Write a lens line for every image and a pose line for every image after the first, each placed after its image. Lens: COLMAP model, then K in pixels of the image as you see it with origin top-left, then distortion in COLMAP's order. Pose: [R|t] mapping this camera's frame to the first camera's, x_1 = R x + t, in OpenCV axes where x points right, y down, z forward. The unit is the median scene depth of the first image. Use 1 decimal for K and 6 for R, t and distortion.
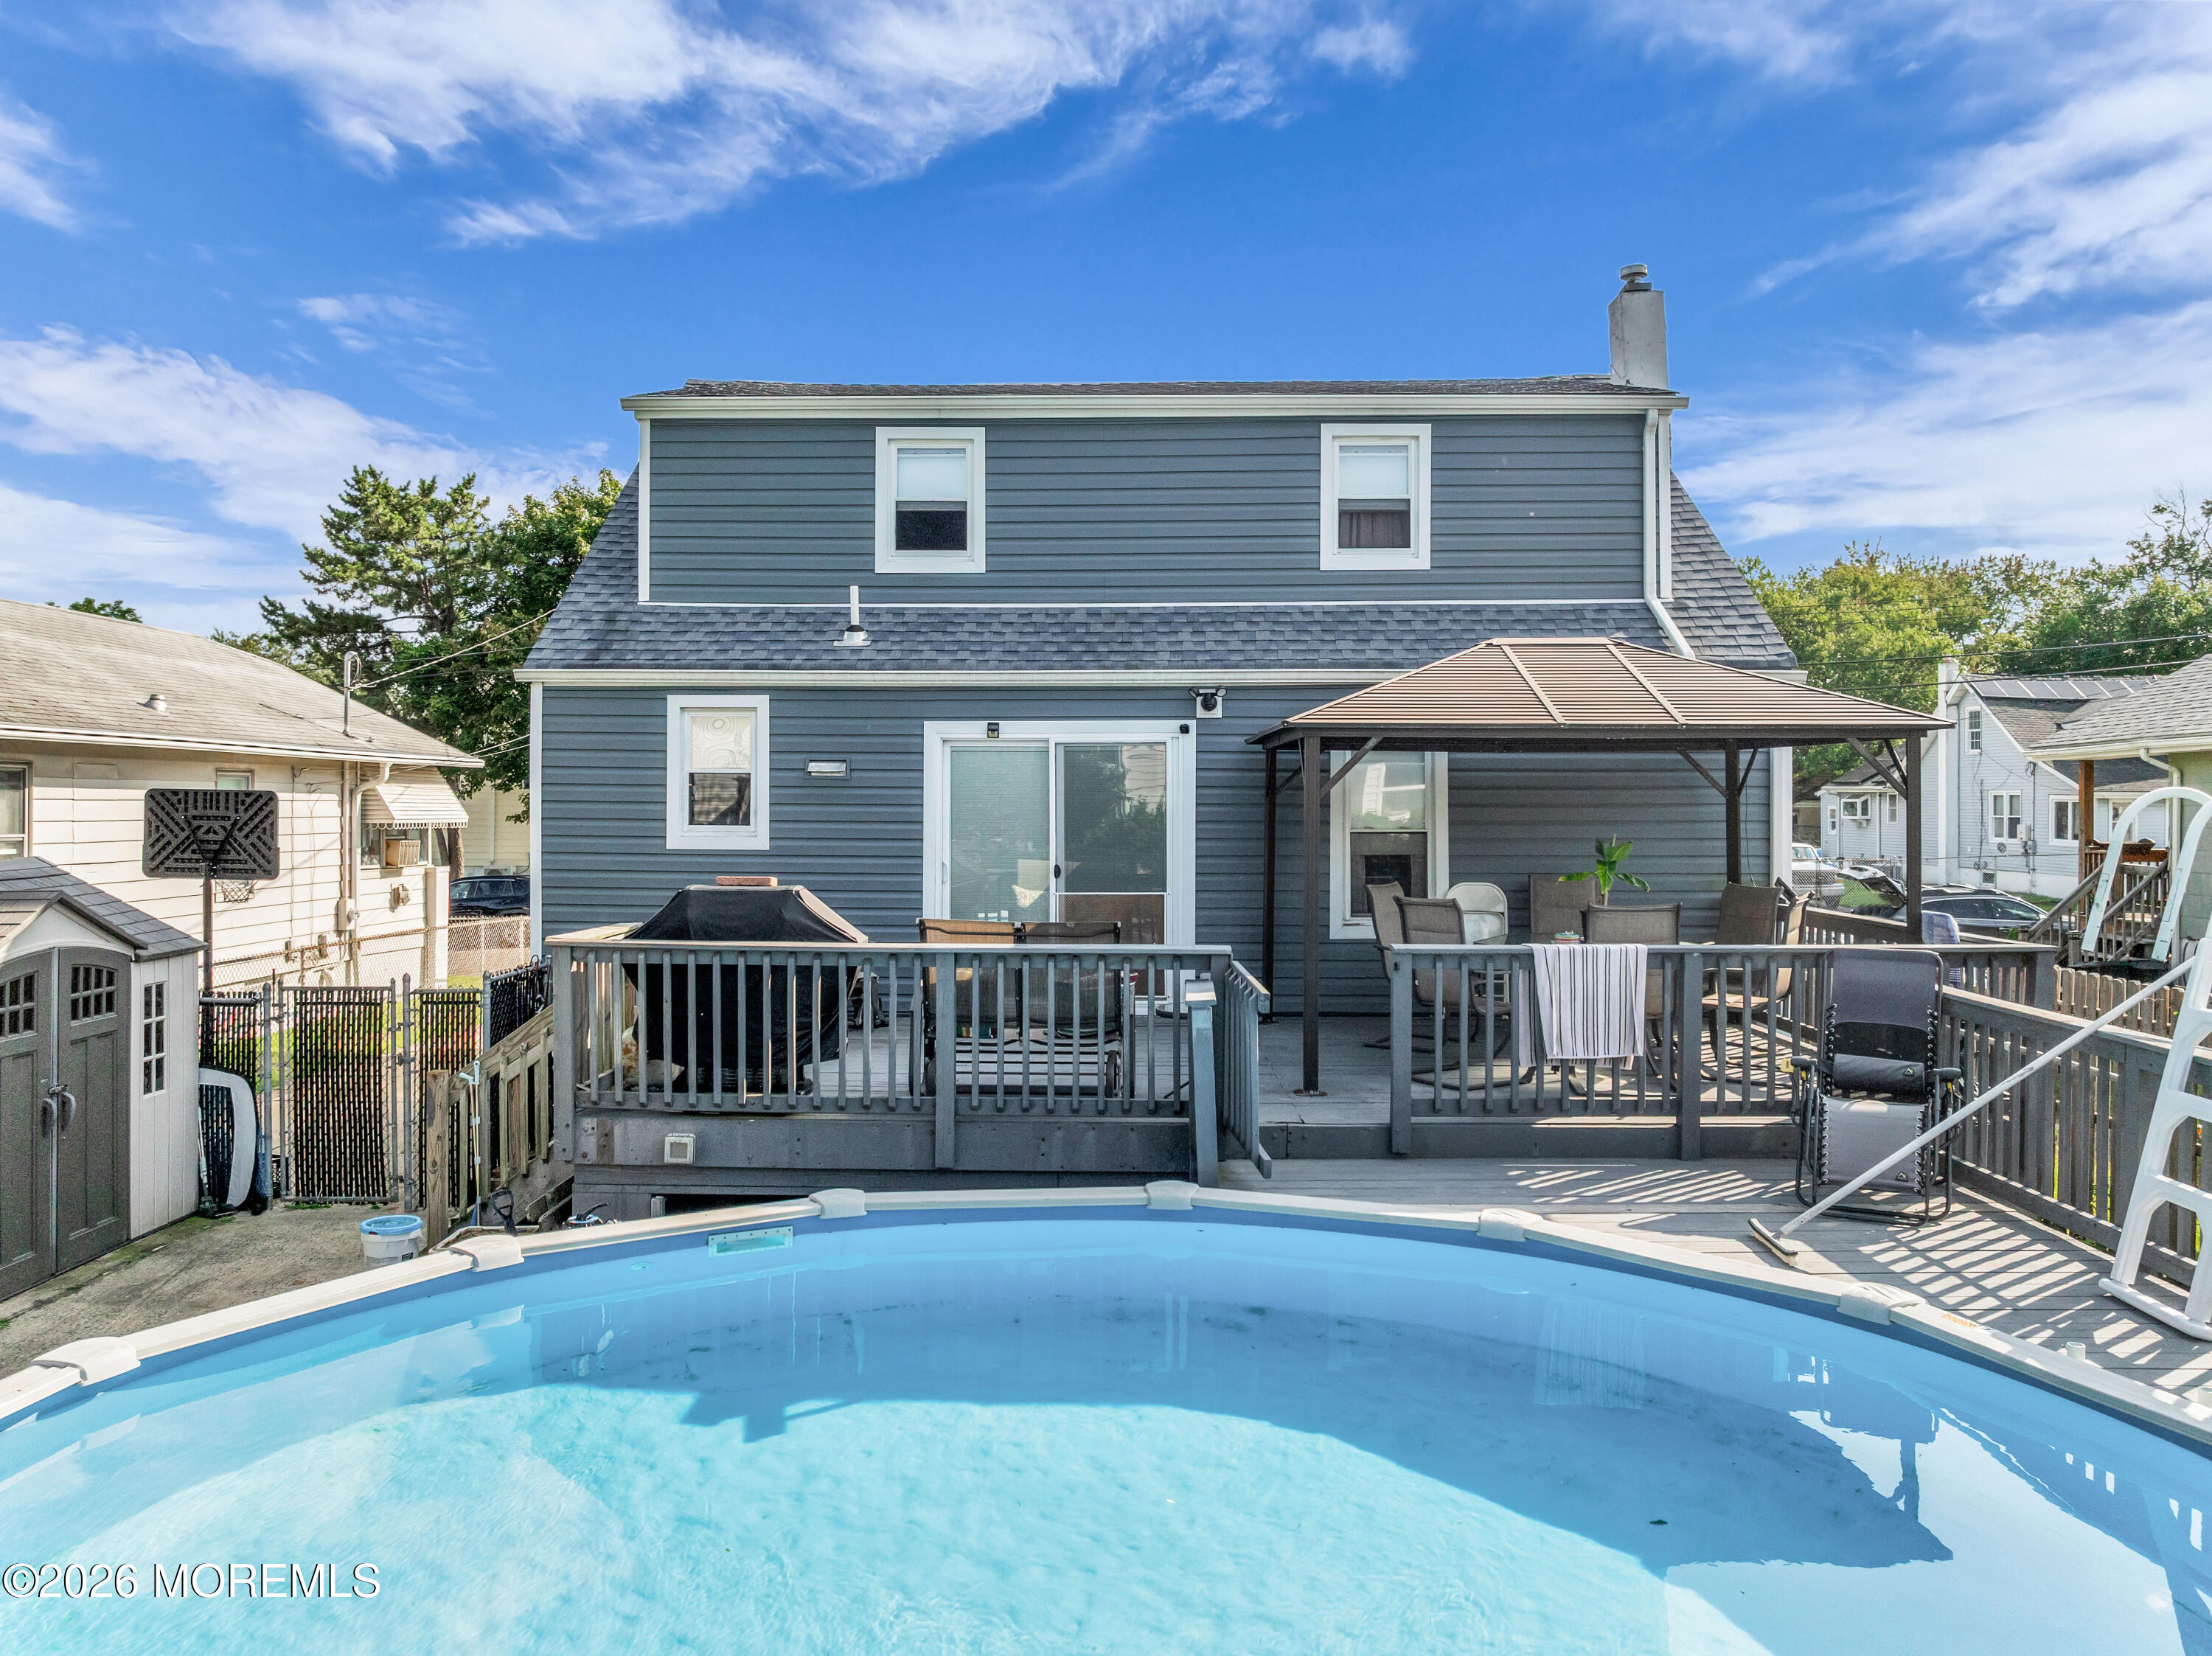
lens RADIAL K [[1553.6, 0, 1106.0], [0, 1553.6, 828.0], [0, 0, 1]] dist [-0.007565, -0.041354]
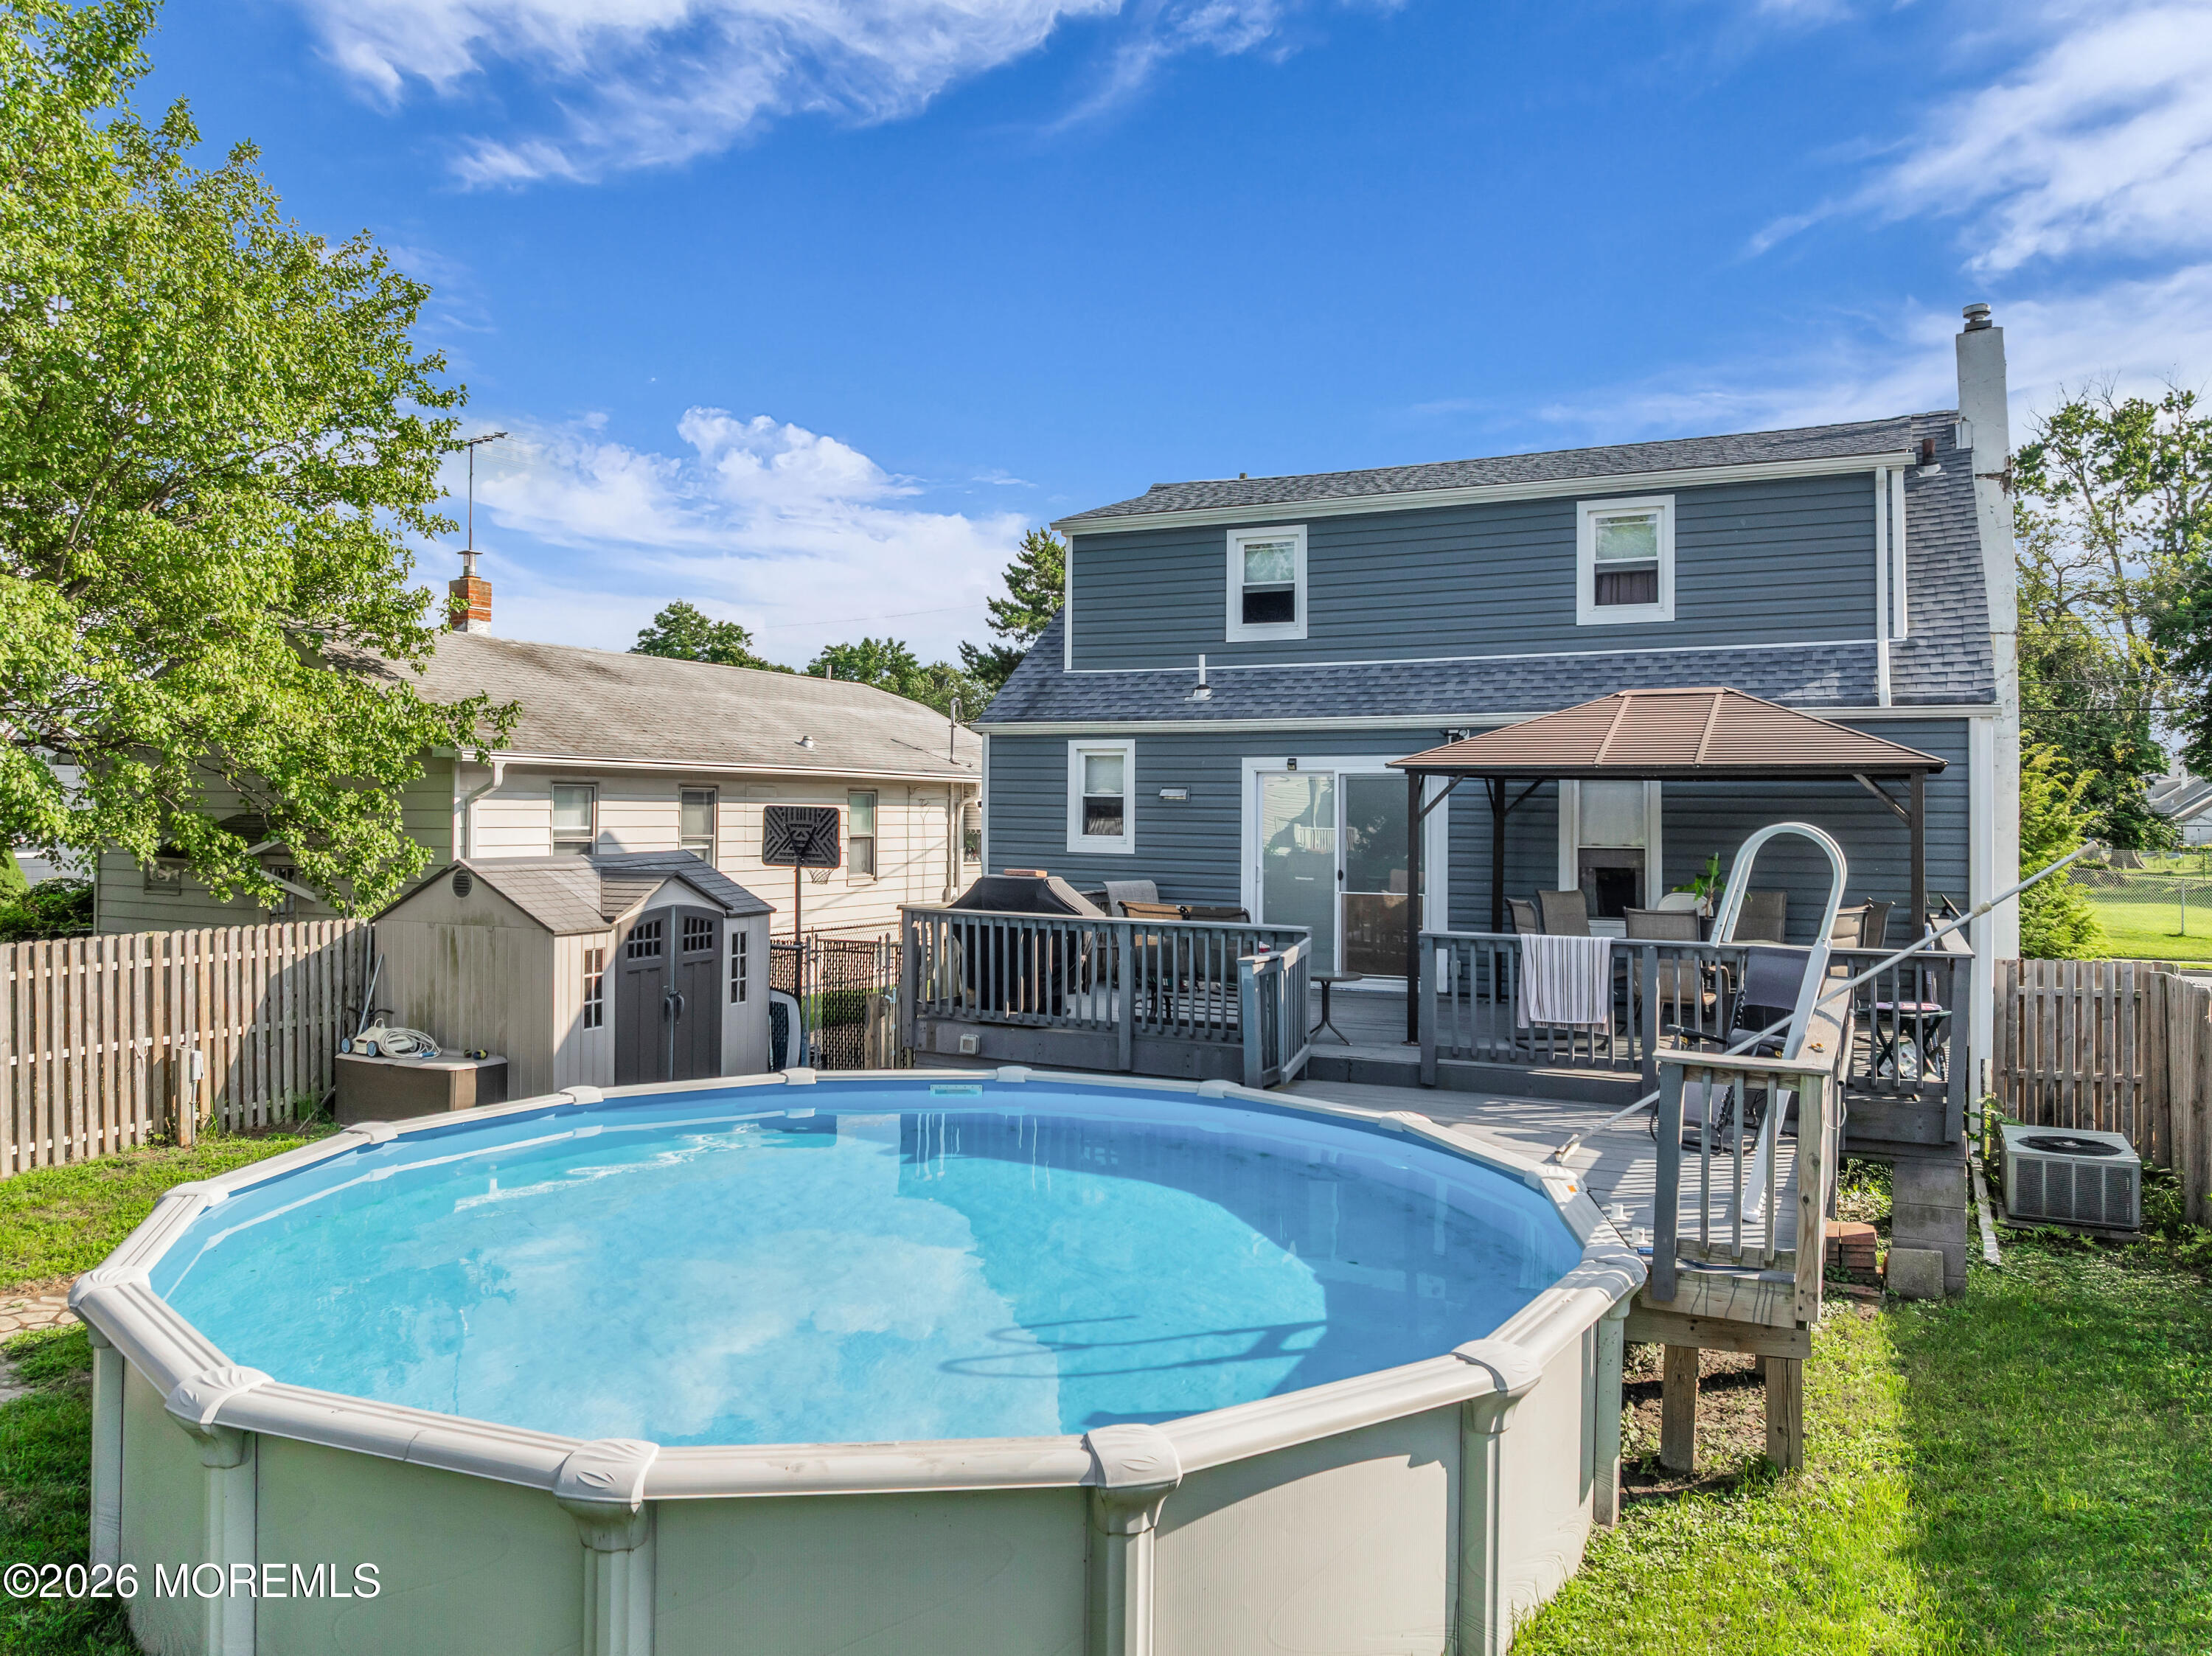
lens RADIAL K [[1553.6, 0, 1106.0], [0, 1553.6, 828.0], [0, 0, 1]] dist [-0.007565, -0.041354]
pose [[0.903684, 0.010881, -0.428061, 0.333650], [-0.013466, 0.999905, -0.003012, -0.003968], [0.427988, 0.008486, 0.903745, -0.225151]]
